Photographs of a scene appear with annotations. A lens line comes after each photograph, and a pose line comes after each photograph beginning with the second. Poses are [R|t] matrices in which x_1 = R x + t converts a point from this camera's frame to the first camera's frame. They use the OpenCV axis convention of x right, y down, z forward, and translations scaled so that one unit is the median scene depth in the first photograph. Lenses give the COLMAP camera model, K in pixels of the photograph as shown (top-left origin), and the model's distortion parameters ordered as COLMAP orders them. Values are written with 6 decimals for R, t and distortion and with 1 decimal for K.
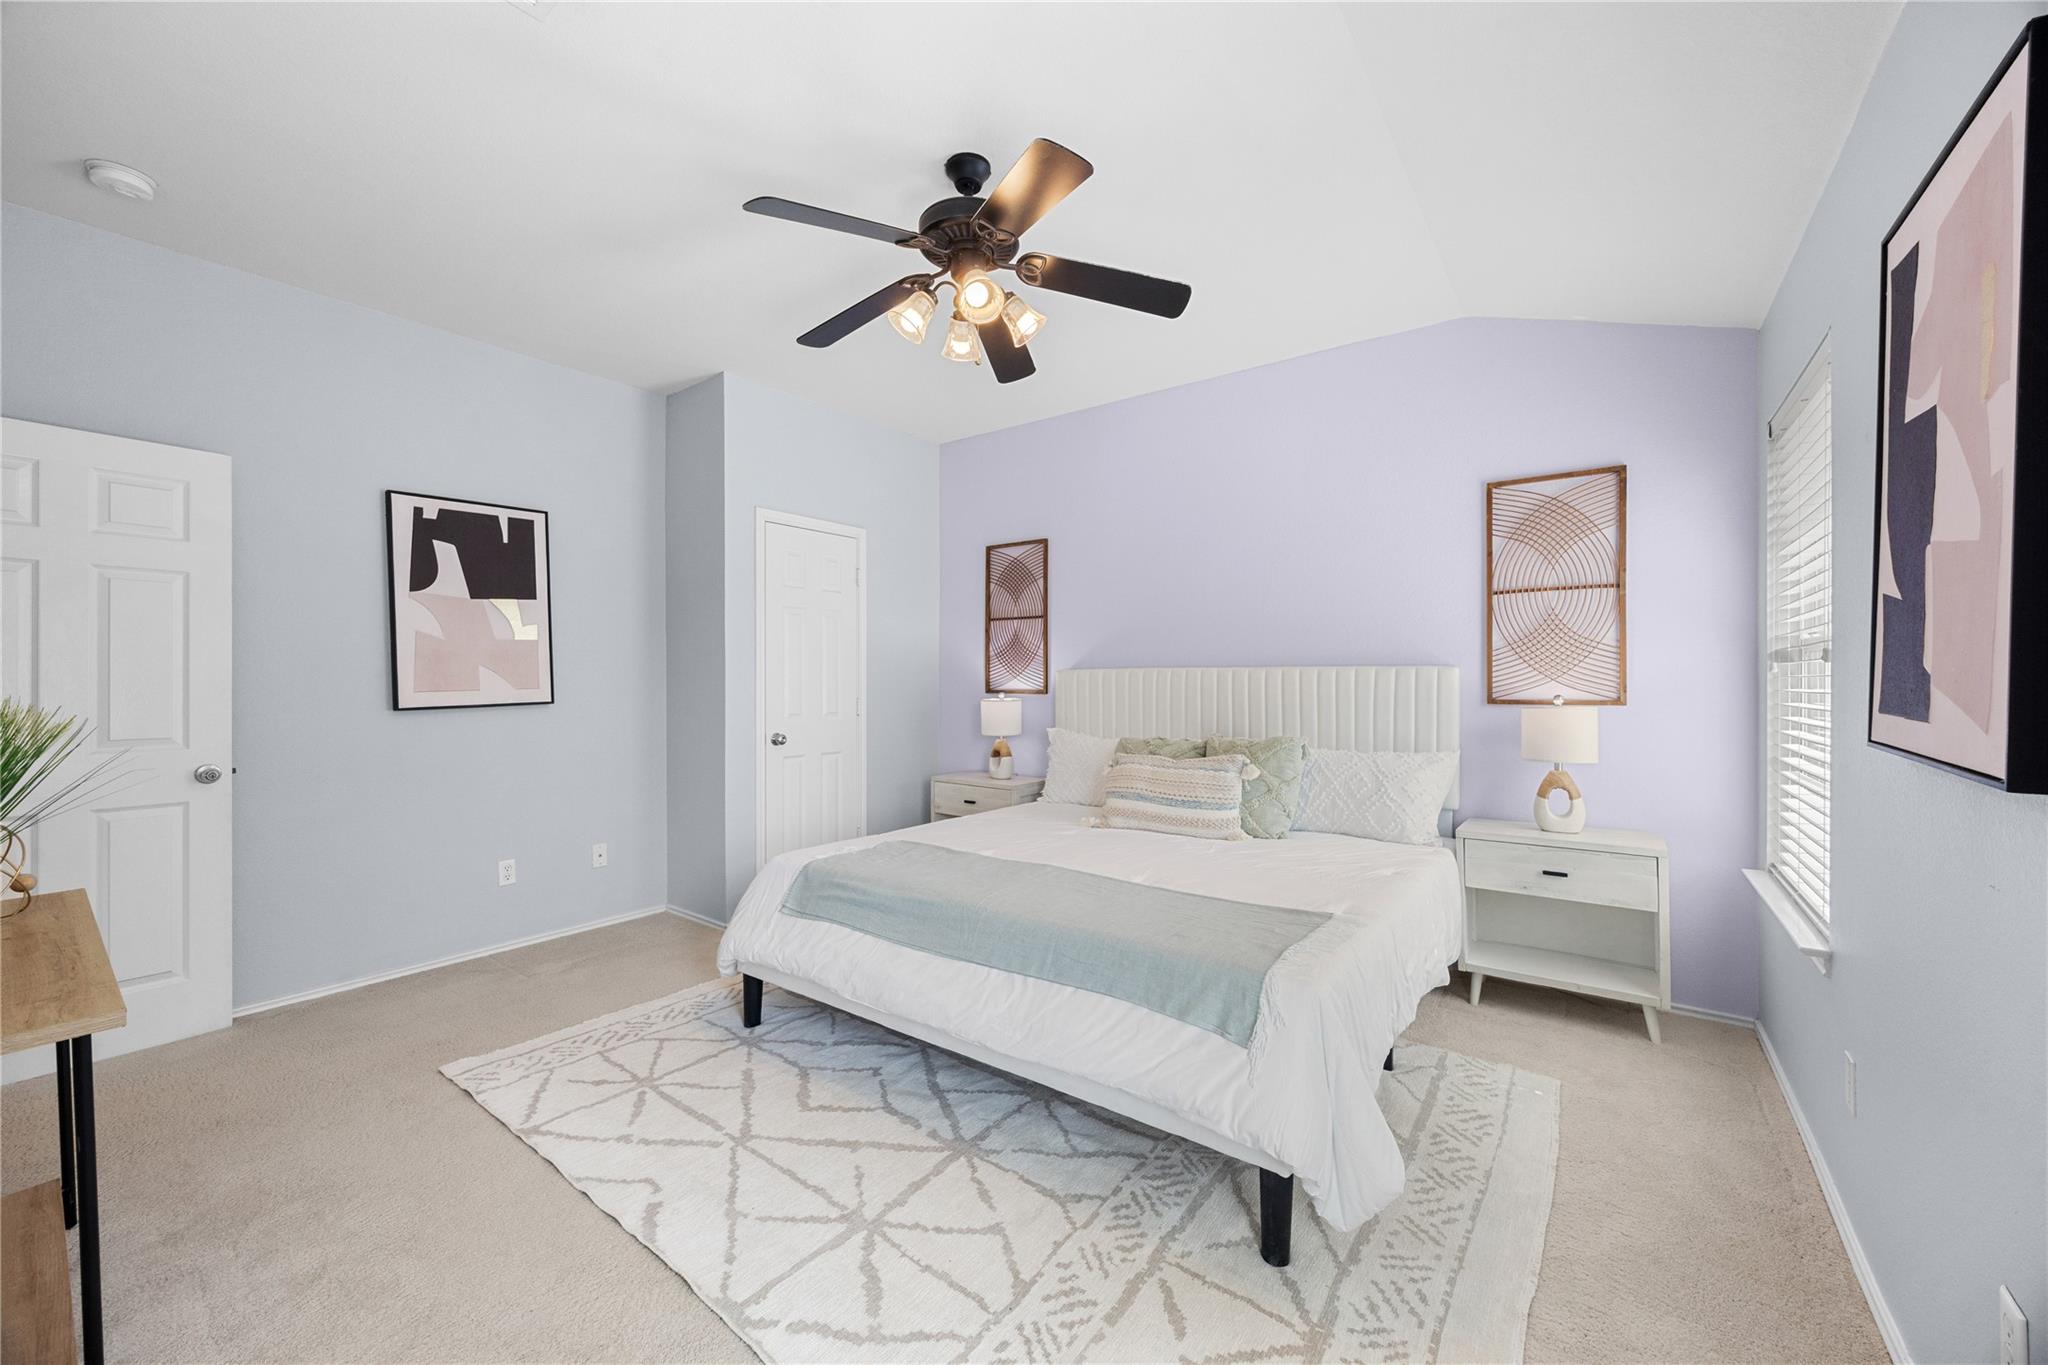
lens RADIAL K [[773.3, 0, 1020.9], [0, 773.3, 679.6], [0, 0, 1]] dist [-0.002656, -0.000284]
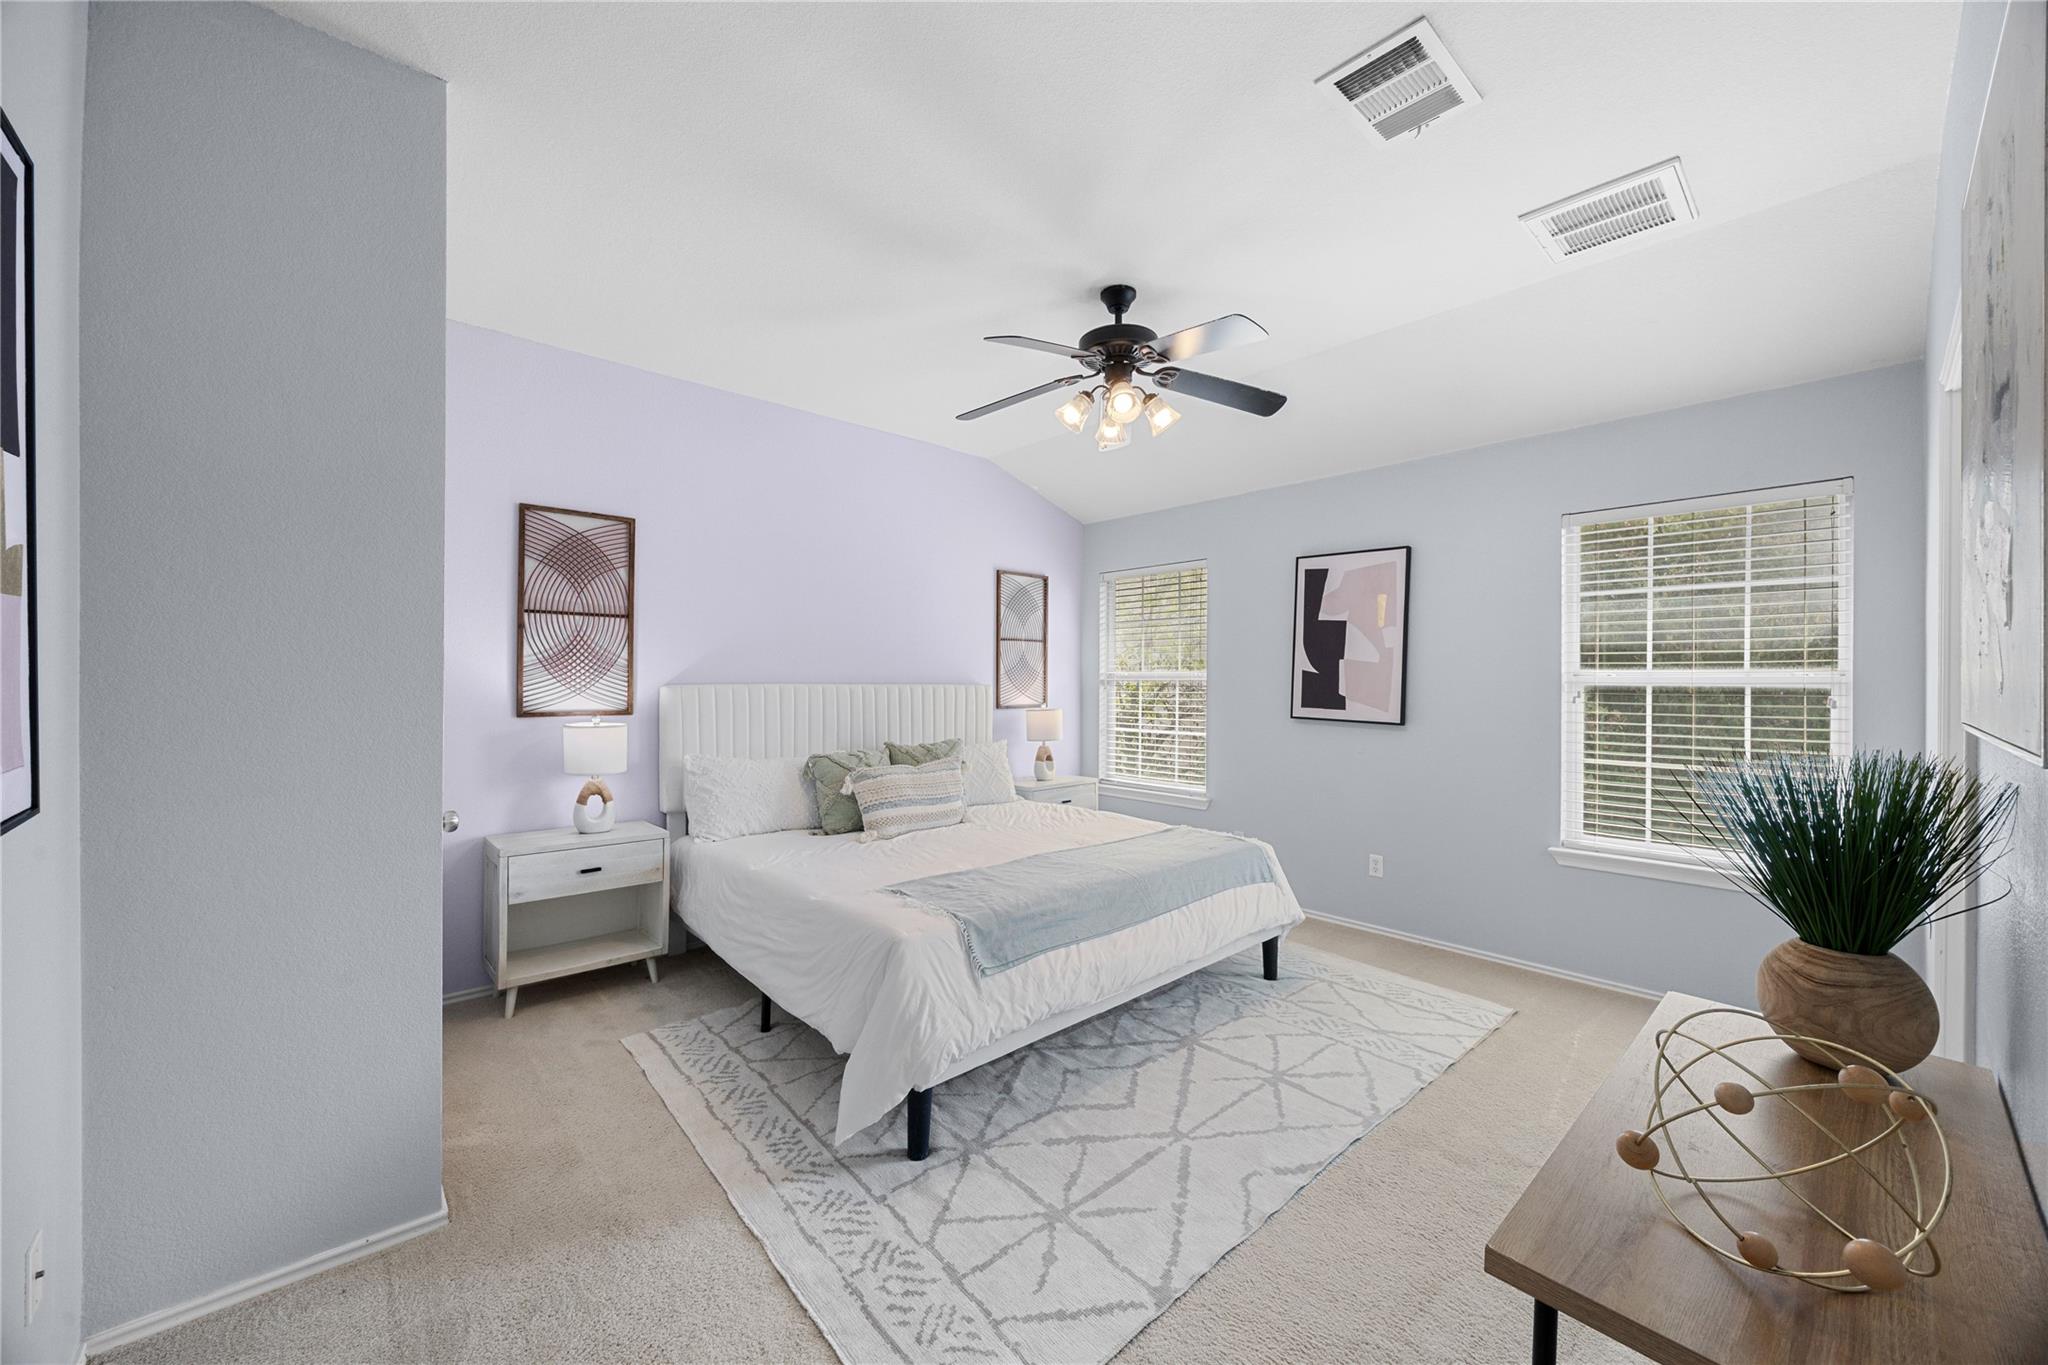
lens RADIAL K [[773.3, 0, 1020.9], [0, 773.3, 679.6], [0, 0, 1]] dist [-0.002656, -0.000284]
pose [[0.186500, 0.010012, 0.982404, -1.037665], [0.001148, 0.999945, -0.010409, -0.014294], [-0.982454, 0.003069, 0.186478, 0.724234]]
